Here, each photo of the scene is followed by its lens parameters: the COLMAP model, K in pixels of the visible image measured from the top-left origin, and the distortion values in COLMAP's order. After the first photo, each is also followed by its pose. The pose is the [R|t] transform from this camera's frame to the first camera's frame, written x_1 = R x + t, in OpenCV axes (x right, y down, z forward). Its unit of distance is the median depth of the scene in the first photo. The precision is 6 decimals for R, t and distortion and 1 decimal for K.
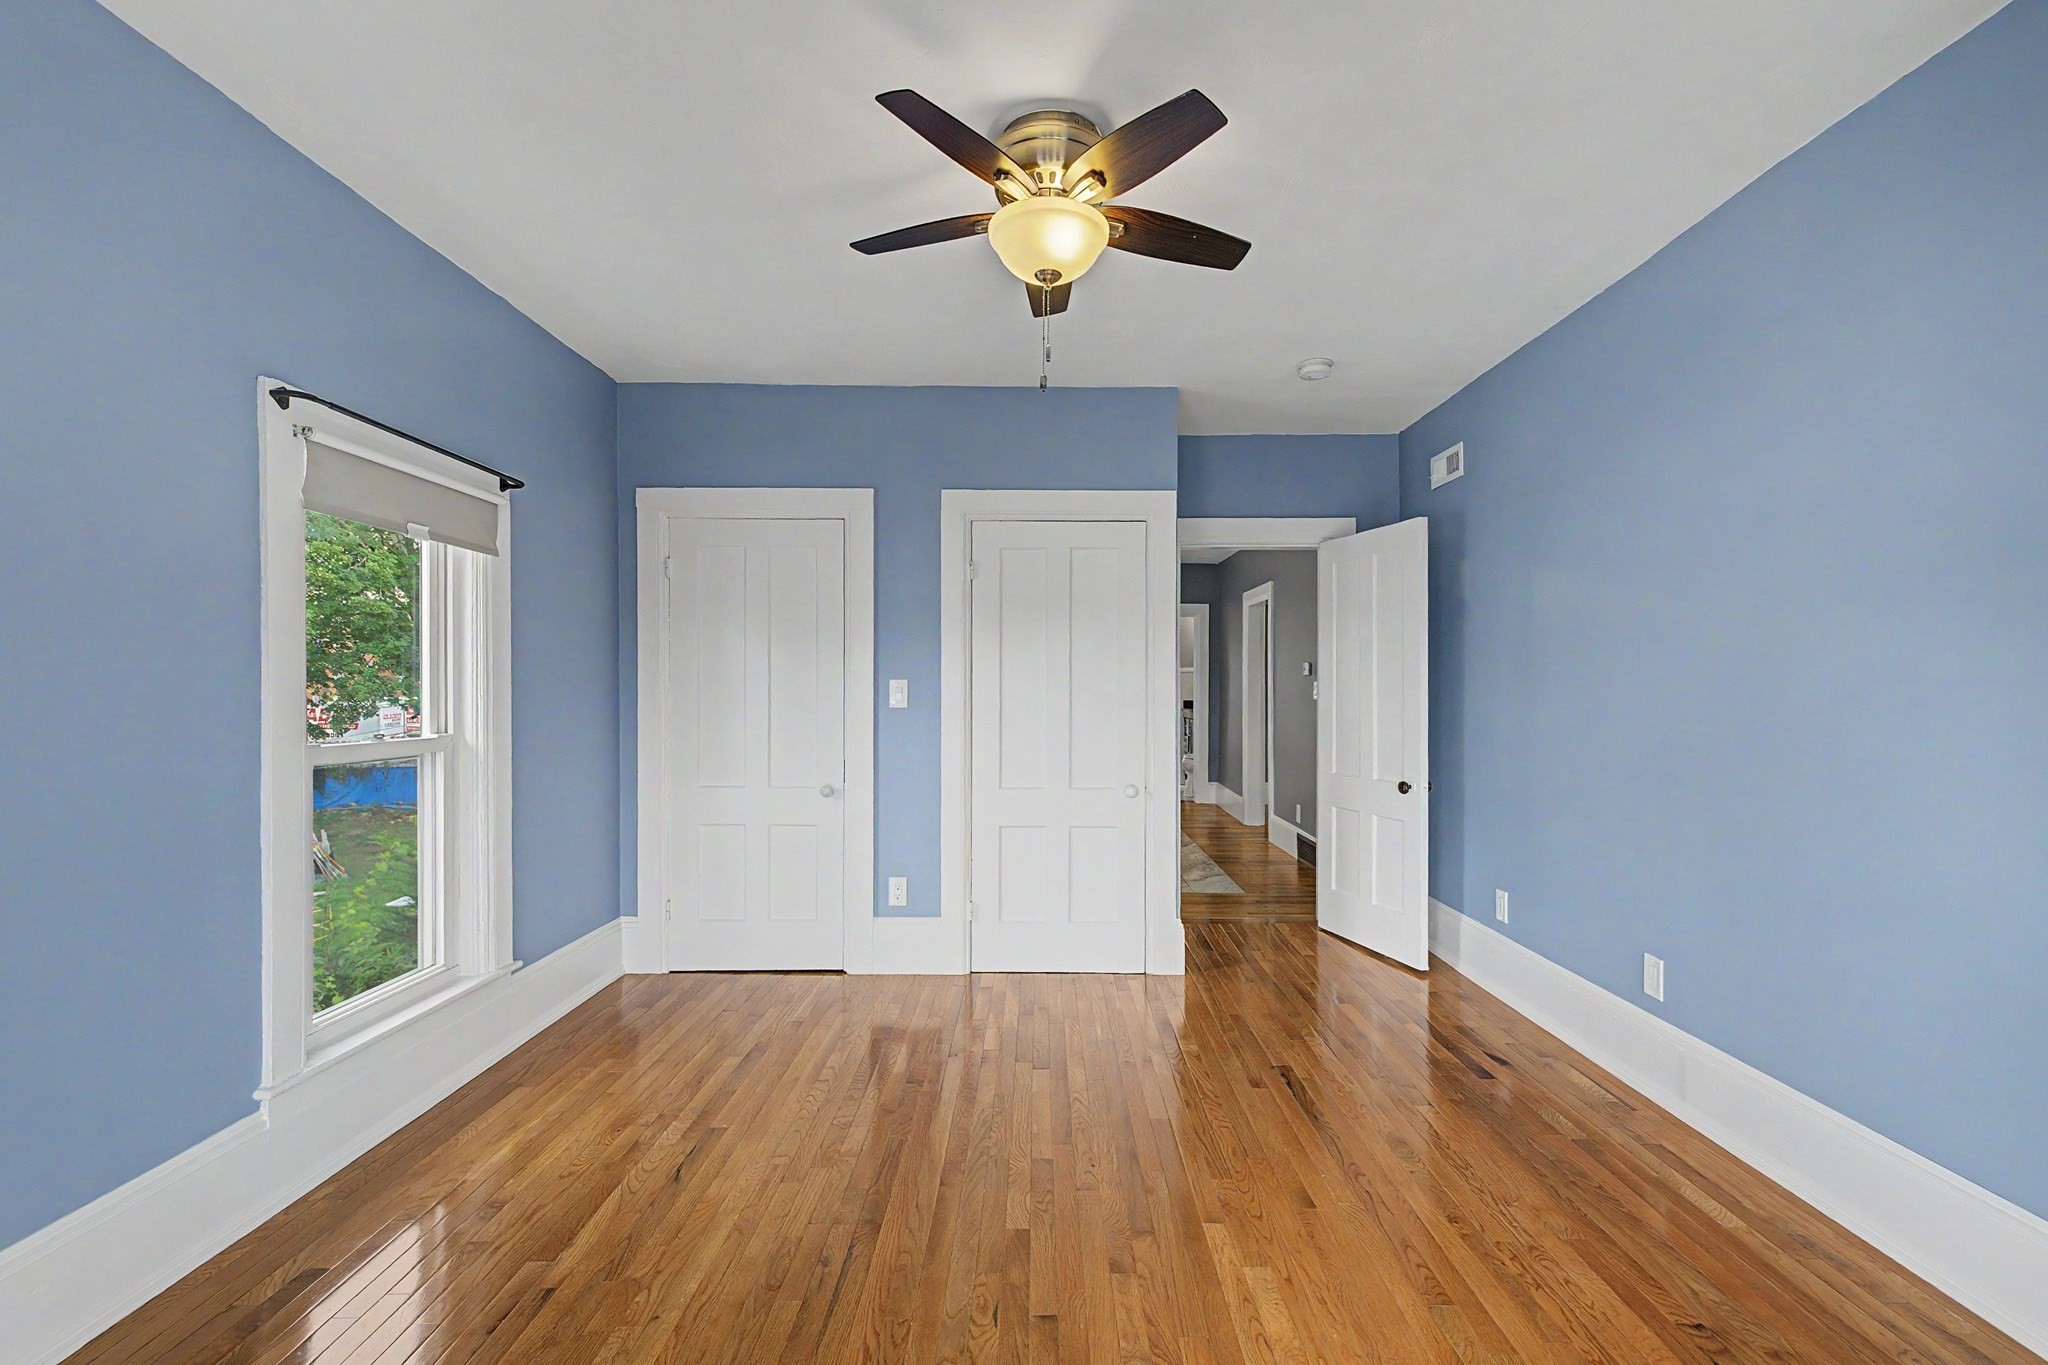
lens RADIAL K [[902.4, 0, 1034.7], [0, 902.4, 685.7], [0, 0, 1]] dist [0.003397, -0.000226]
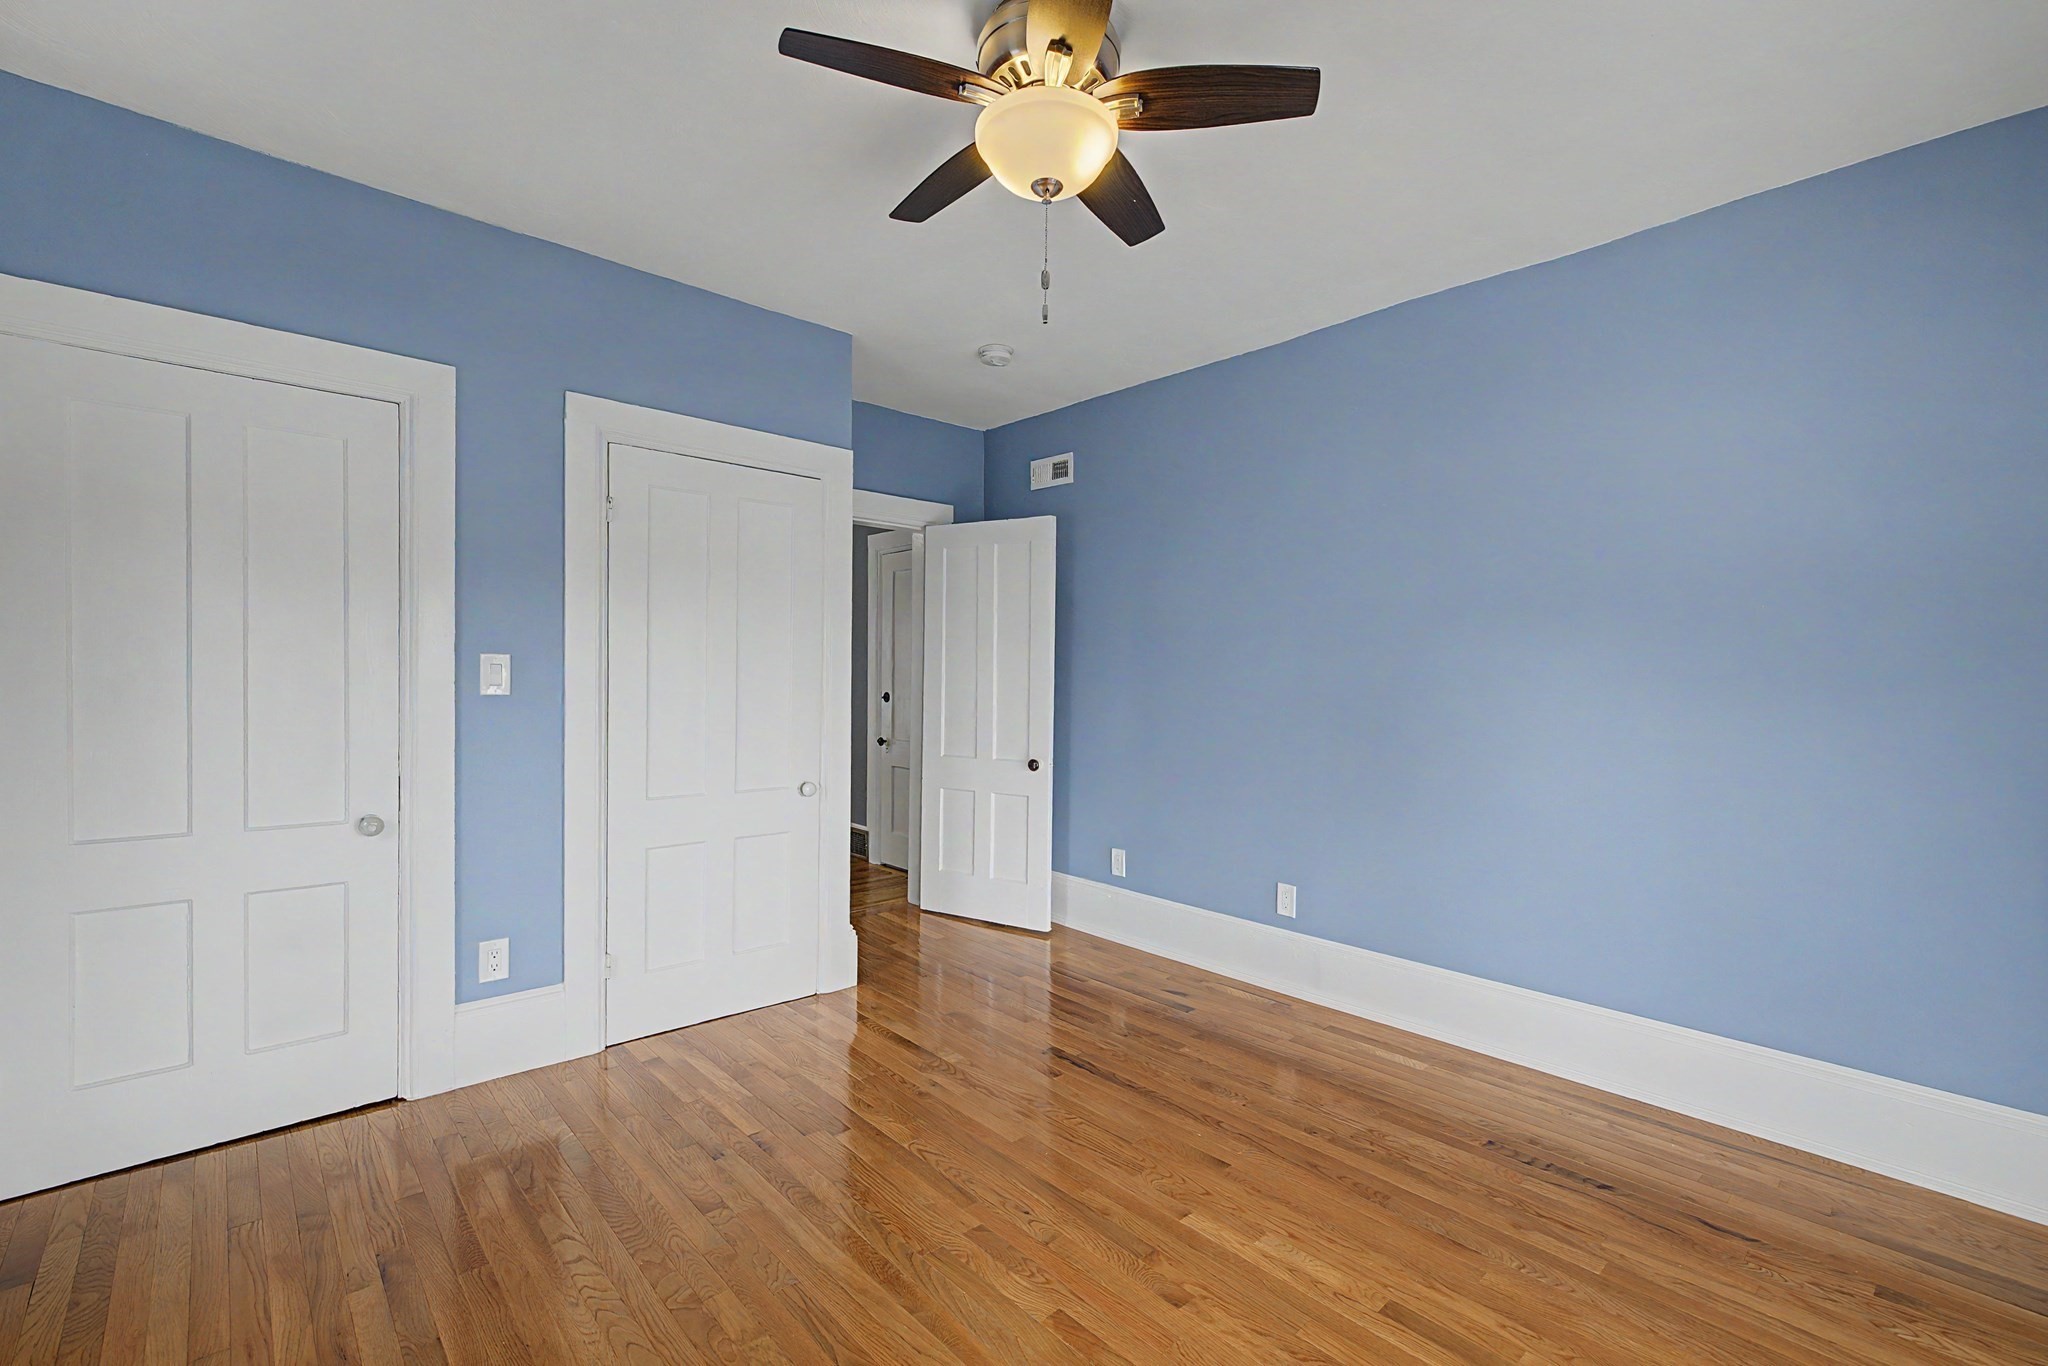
lens RADIAL K [[902.4, 0, 1034.7], [0, 902.4, 686.2], [0, 0, 1]] dist [0.003397, -0.000226]
pose [[0.732660, -0.000536, 0.680595, -0.323393], [-0.016211, 0.999702, 0.018238, -0.001795], [-0.680402, -0.024396, 0.732433, 0.215503]]
